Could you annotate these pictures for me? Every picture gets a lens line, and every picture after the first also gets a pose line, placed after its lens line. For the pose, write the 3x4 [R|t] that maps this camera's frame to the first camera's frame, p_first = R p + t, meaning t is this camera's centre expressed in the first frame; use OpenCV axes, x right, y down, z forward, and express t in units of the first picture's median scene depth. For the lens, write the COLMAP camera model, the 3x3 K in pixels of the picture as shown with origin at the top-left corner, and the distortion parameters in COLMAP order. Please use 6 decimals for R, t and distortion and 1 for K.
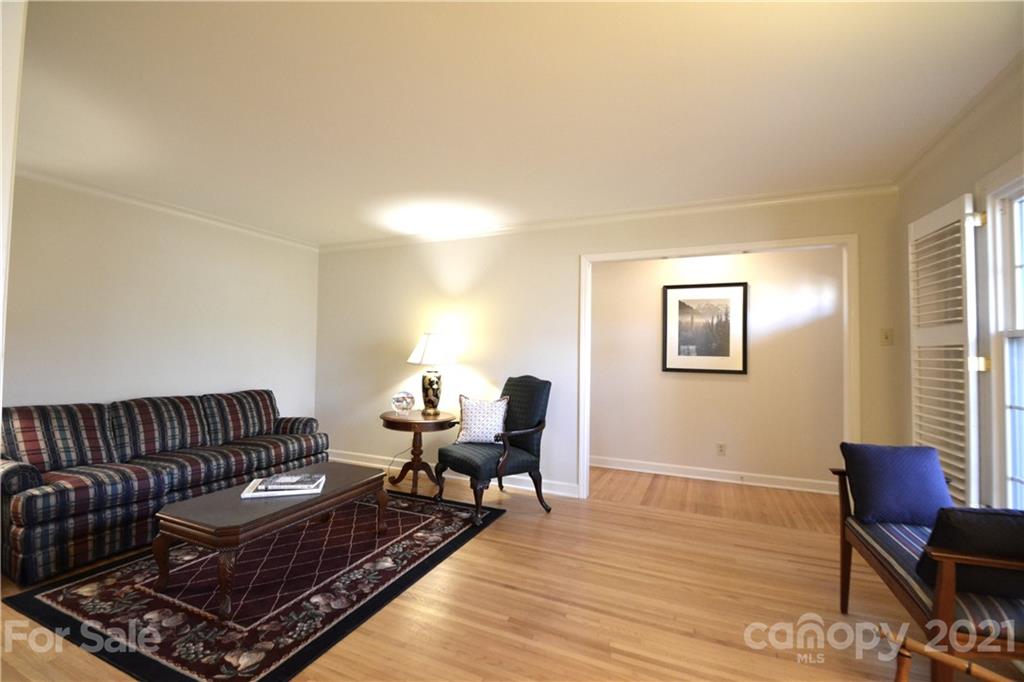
lens RADIAL K [[452.7, 0, 493.5], [0, 452.7, 340.2], [0, 0, 1]] dist [0.000398, -0.000373]
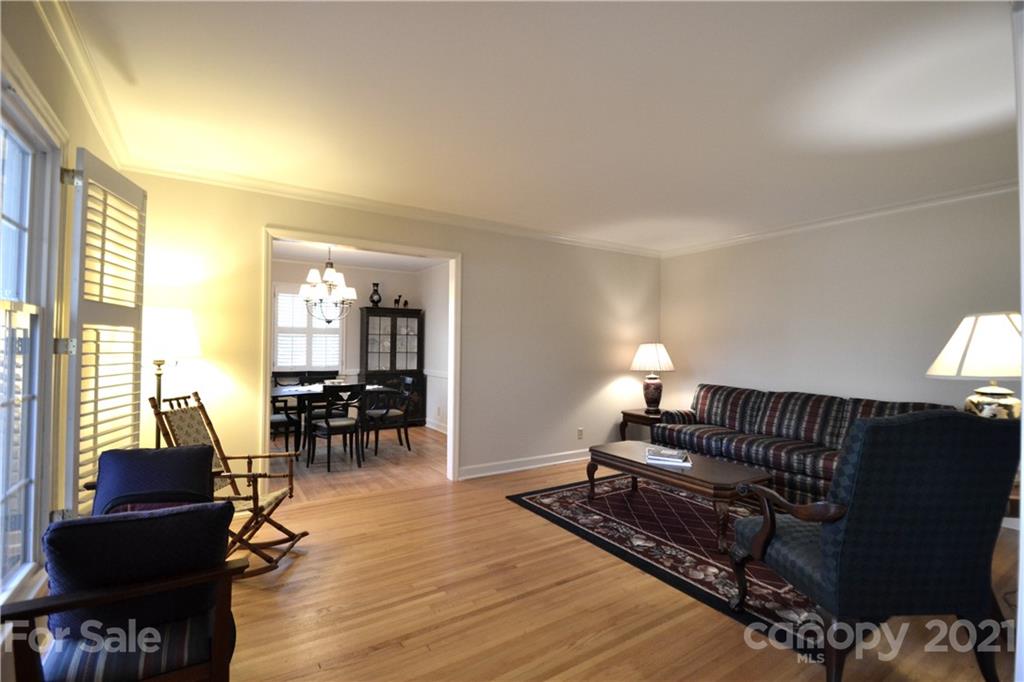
lens RADIAL K [[452.7, 0, 493.5], [0, 452.7, 340.2], [0, 0, 1]] dist [0.000398, -0.000373]
pose [[-0.546693, -0.034161, -0.836636, 0.807996], [0.001477, 0.999127, -0.041761, 0.046877], [0.837332, -0.024066, -0.546165, 1.194808]]
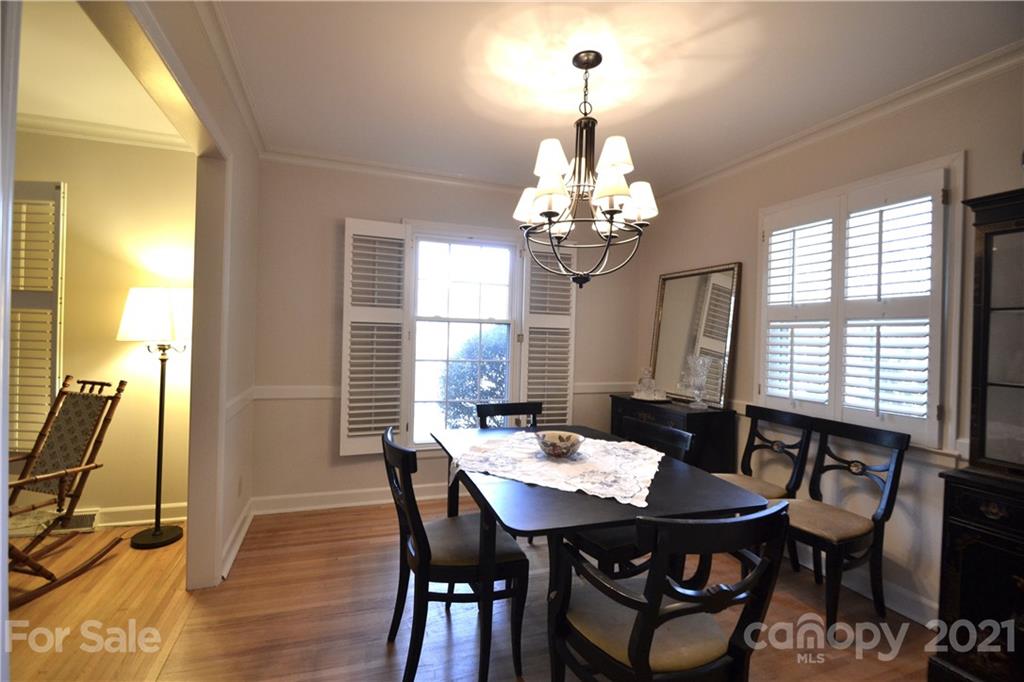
lens RADIAL K [[452.7, 0, 493.5], [0, 452.7, 340.2], [0, 0, 1]] dist [0.000398, -0.000373]
pose [[-0.688276, -0.037138, 0.724498, -0.724122], [-0.060251, 0.998165, -0.006072, 0.004678], [-0.722943, -0.047830, -0.689250, 0.229812]]
